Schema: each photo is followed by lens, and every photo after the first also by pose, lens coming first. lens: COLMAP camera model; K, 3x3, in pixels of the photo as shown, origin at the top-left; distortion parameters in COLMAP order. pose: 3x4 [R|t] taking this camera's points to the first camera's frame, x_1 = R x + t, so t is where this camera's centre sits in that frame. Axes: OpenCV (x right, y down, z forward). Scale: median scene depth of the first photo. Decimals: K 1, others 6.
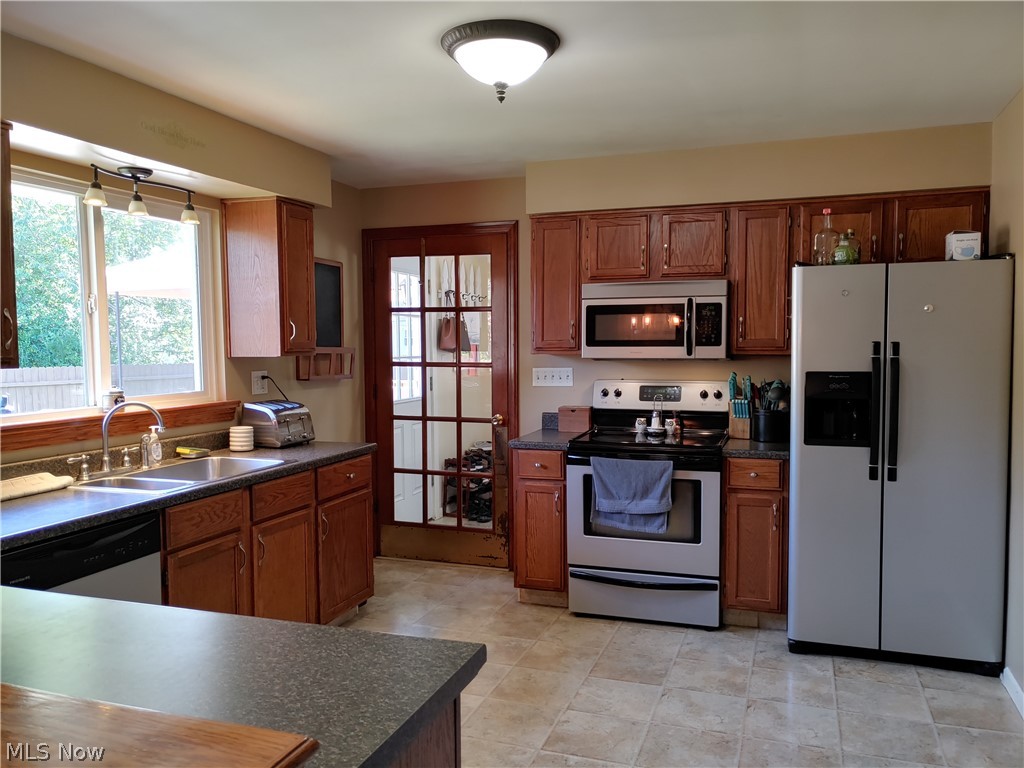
lens RADIAL K [[806.4, 0, 511.8], [0, 806.4, 388.2], [0, 0, 1]] dist [0.037395, -0.042693]
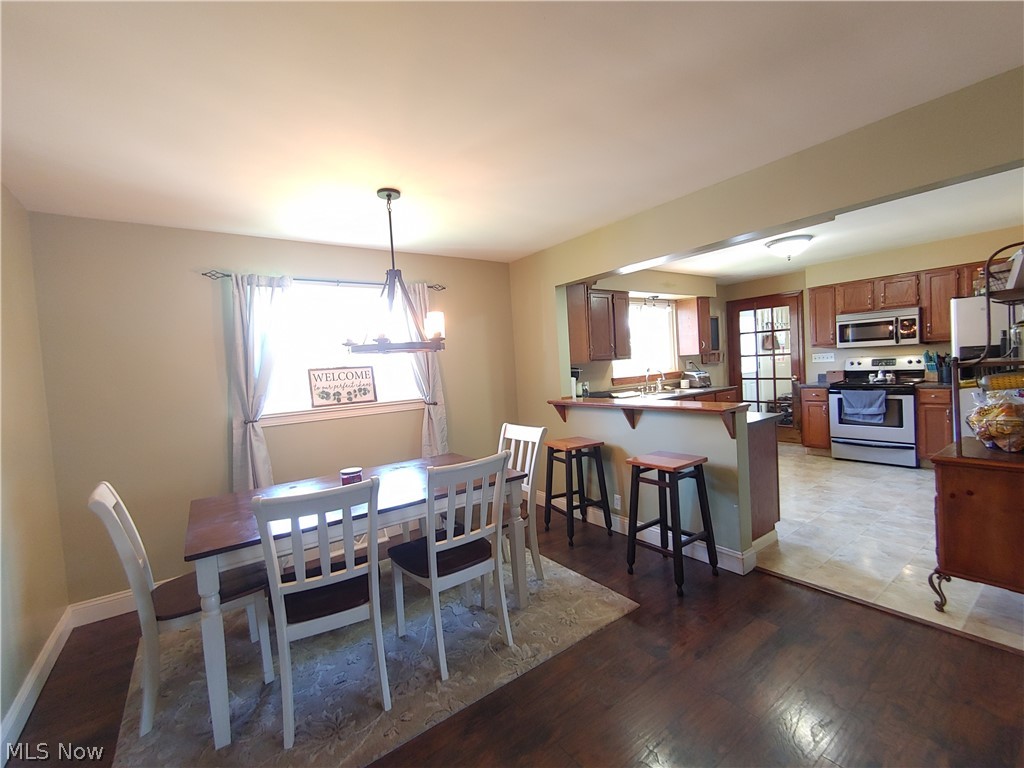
lens RADIAL K [[439.1, 0, 516.3], [0, 439.1, 382.5], [0, 0, 1]] dist [0.004375, 0.000226]
pose [[0.829284, -0.019267, -0.558496, 0.028171], [0.022057, 0.999755, -0.001738, 0.042073], [0.558393, -0.010878, 0.829505, -0.538824]]
